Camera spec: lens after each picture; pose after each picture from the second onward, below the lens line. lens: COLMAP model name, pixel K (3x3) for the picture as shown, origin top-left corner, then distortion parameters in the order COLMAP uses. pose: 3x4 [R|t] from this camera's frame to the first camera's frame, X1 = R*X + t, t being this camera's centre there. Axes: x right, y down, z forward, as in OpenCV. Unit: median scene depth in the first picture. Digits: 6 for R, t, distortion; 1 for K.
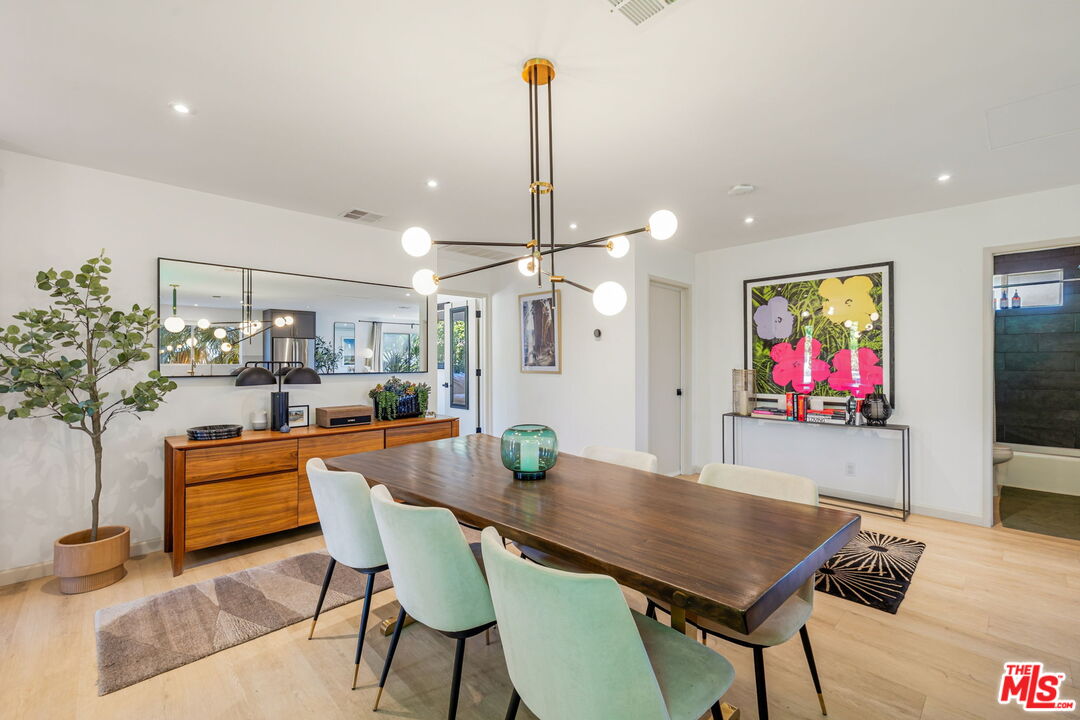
lens RADIAL K [[455.5, 0, 534.9], [0, 455.5, 357.5], [0, 0, 1]] dist [0.000188, 0.000214]
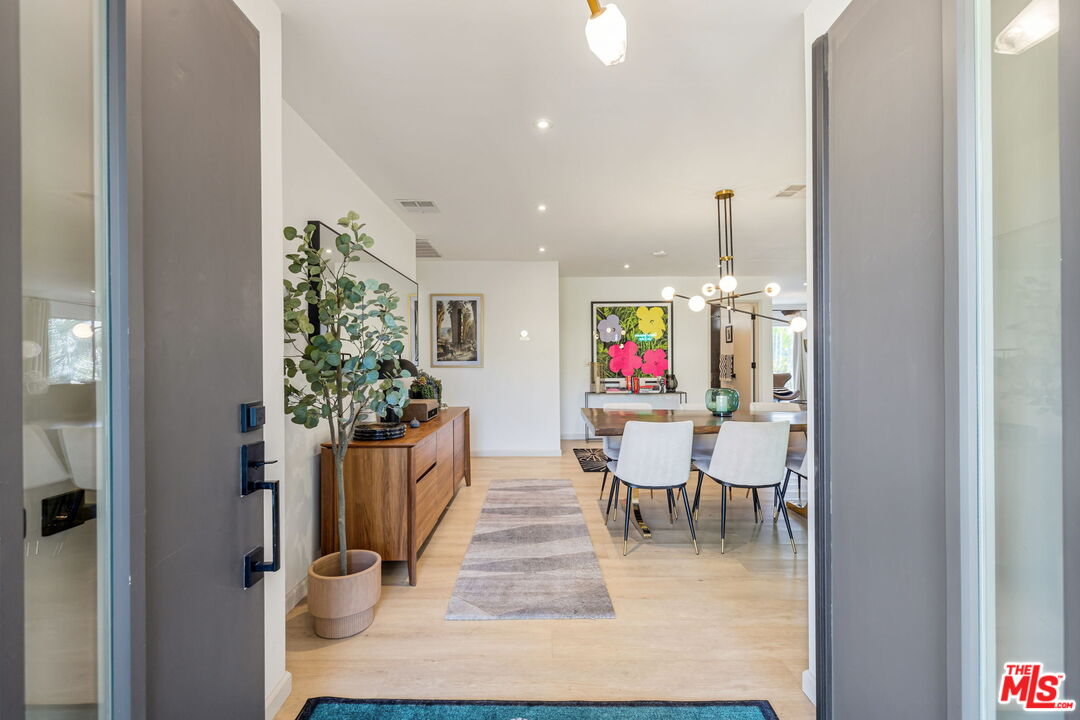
lens RADIAL K [[455.5, 0, 534.9], [0, 455.5, 357.5], [0, 0, 1]] dist [0.000188, 0.000214]
pose [[0.701880, 0.001831, 0.712293, -0.780560], [-0.001661, 0.999998, -0.000934, 0.013632], [-0.712294, -0.000528, 0.701881, 0.112403]]
